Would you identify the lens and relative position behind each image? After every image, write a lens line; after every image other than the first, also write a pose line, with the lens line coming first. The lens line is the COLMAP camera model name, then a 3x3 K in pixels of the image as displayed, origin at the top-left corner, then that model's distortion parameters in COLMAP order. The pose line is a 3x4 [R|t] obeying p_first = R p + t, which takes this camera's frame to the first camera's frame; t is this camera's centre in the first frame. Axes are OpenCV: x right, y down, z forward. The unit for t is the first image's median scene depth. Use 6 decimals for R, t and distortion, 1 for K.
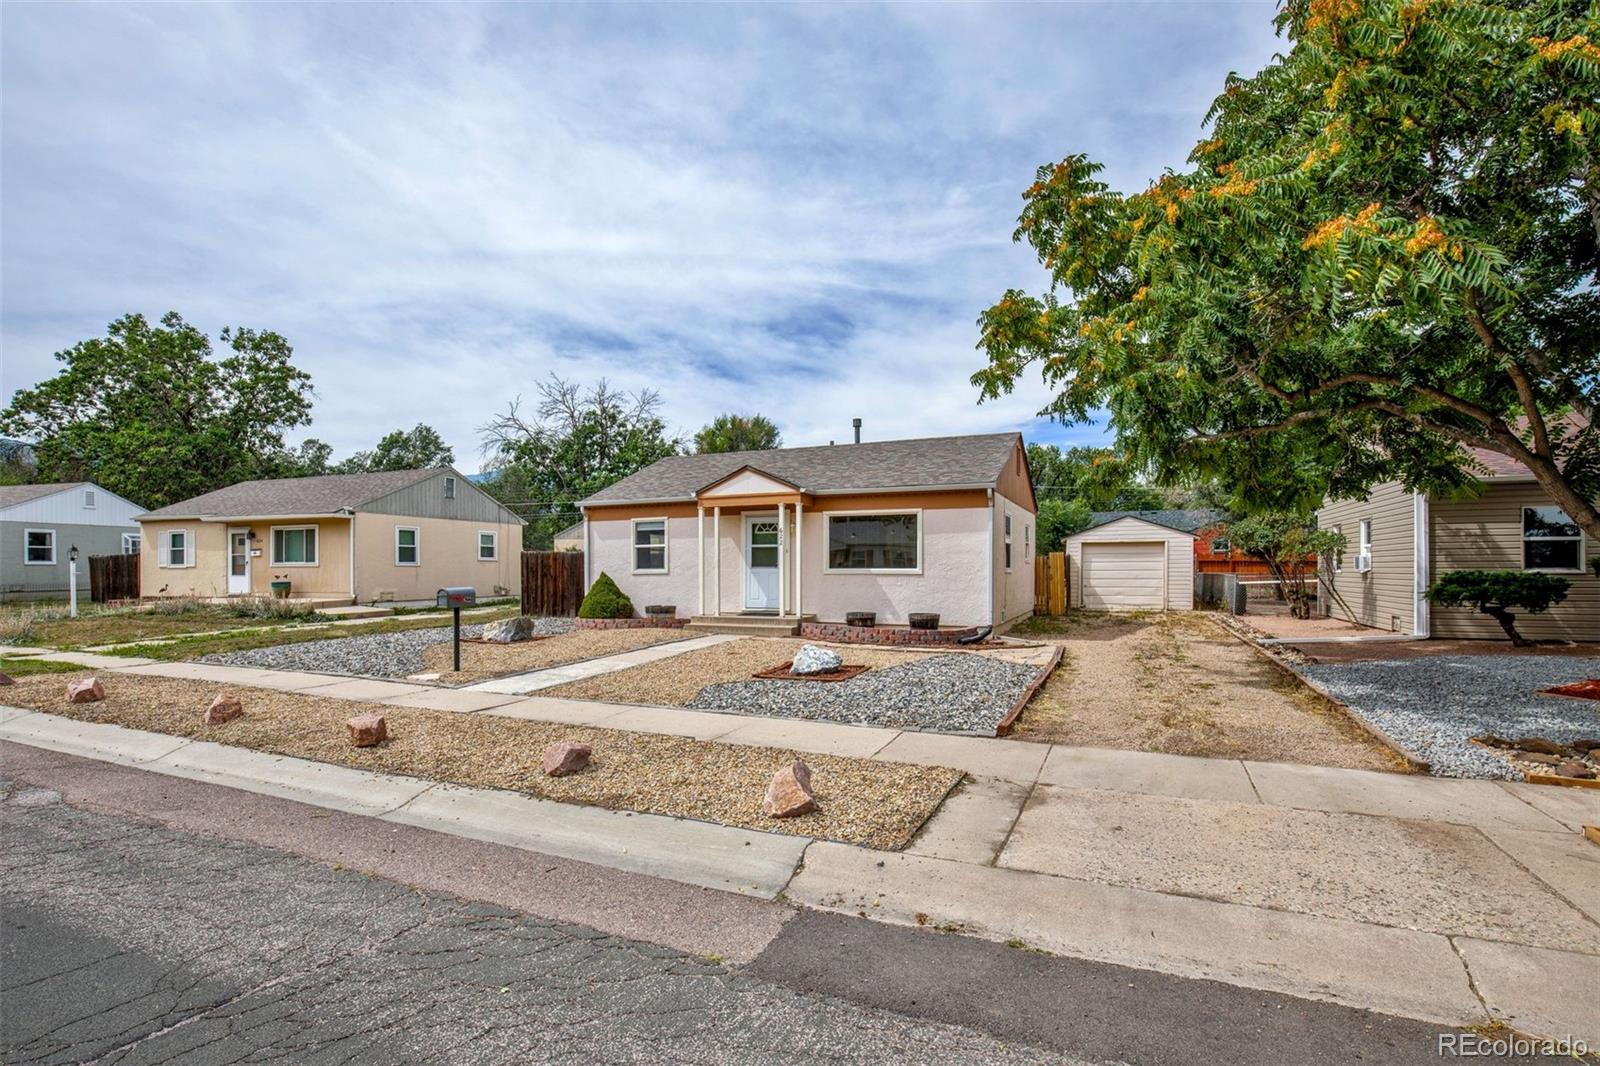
lens RADIAL K [[777.4, 0, 780.1], [0, 777.4, 565.0], [0, 0, 1]] dist [-0.018123, -0.000051]
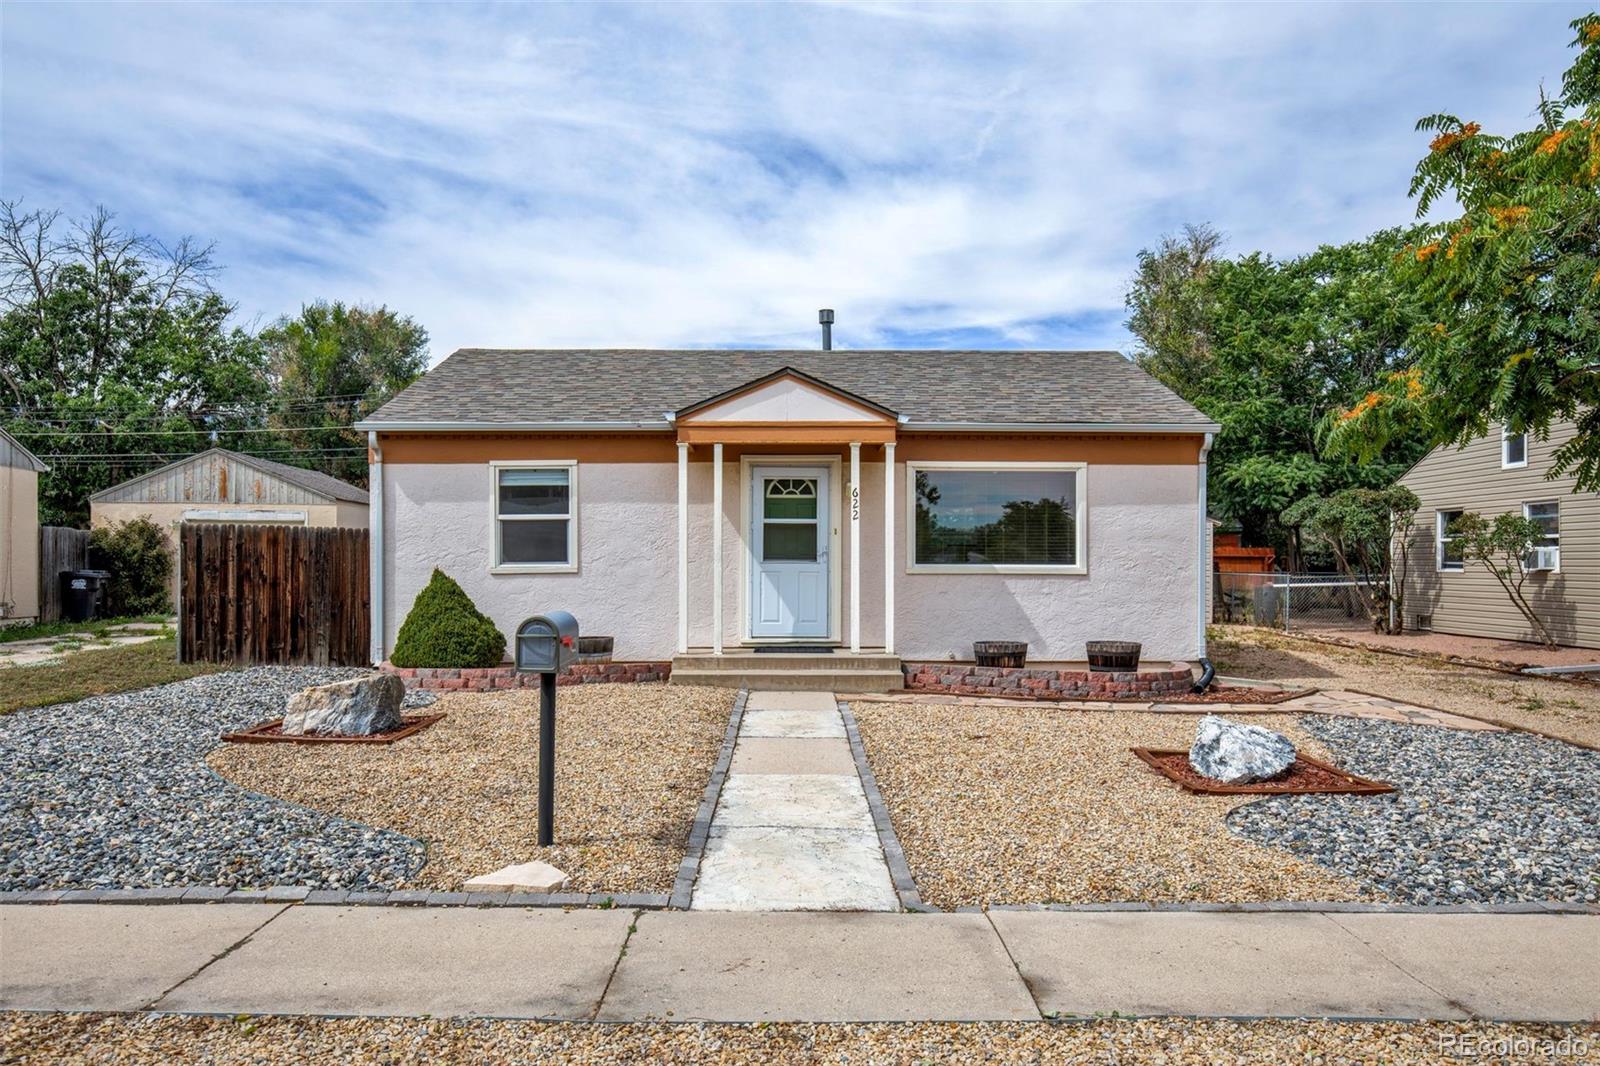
lens RADIAL K [[1097.7, 0, 791.9], [0, 1097.7, 567.9], [0, 0, 1]] dist [0.018231, -0.006422]
pose [[0.910985, 0.002860, 0.412431, -0.326870], [-0.006579, 0.999949, 0.007598, 0.001627], [-0.412388, -0.009635, 0.910957, 0.305831]]
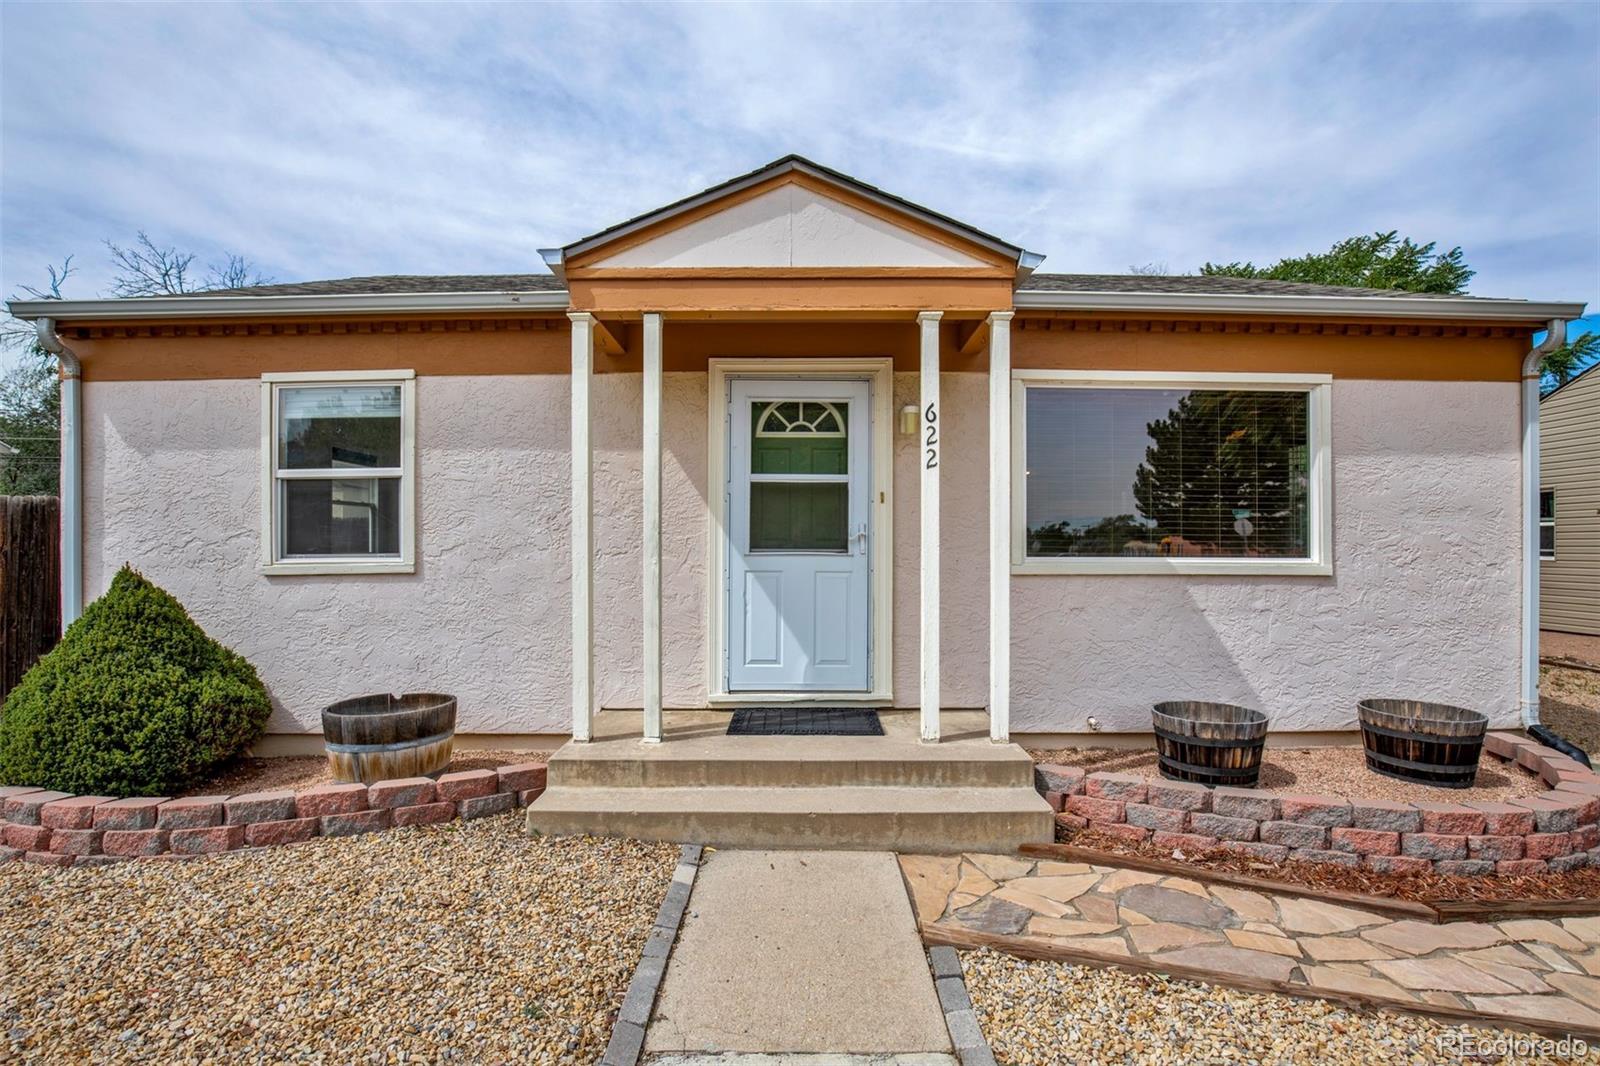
lens RADIAL K [[701.8, 0, 802.7], [0, 701.8, 545.5], [0, 0, 1]] dist [-0.027194, -0.000064]
pose [[0.912755, 0.004714, 0.408480, -0.125096], [-0.005406, 0.999985, 0.000540, 0.000068], [-0.408472, -0.002701, 0.912767, 0.748473]]
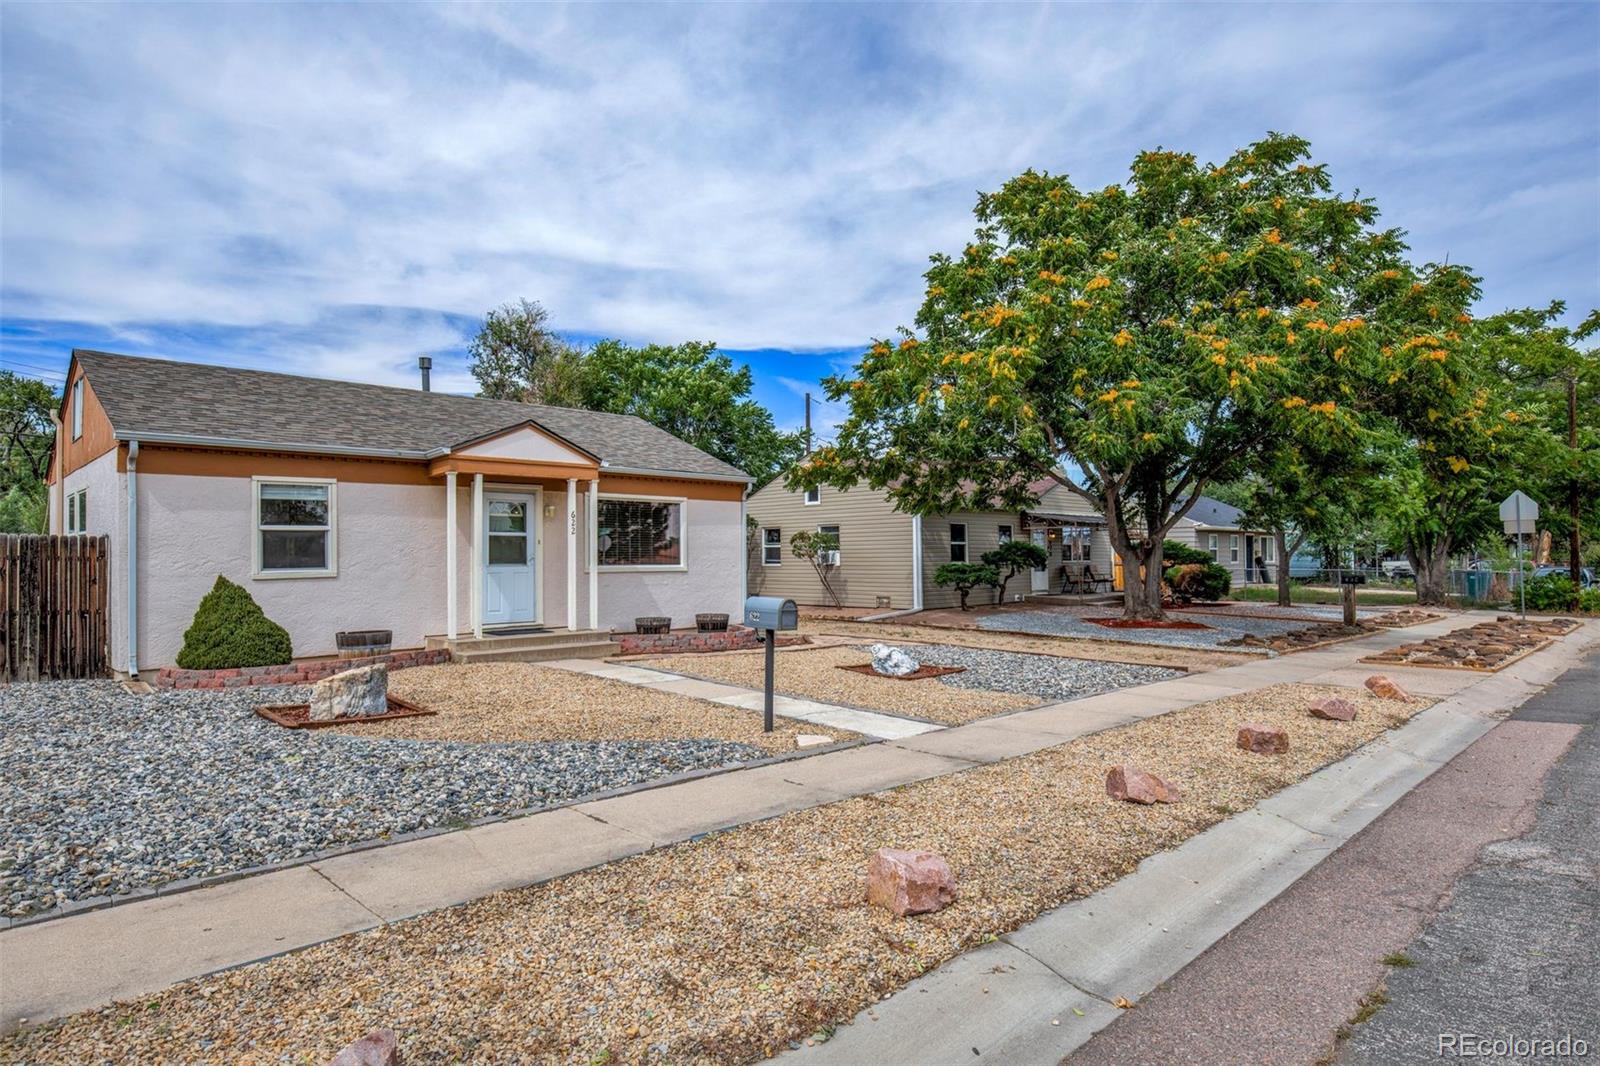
lens RADIAL K [[947.7, 0, 796.1], [0, 947.7, 537.3], [0, 0, 1]] dist [-0.009525, -0.001553]
pose [[0.360587, 0.020777, 0.932494, -0.711331], [0.002664, 0.999725, -0.023305, -0.001188], [-0.932722, 0.010887, 0.360433, 0.445453]]
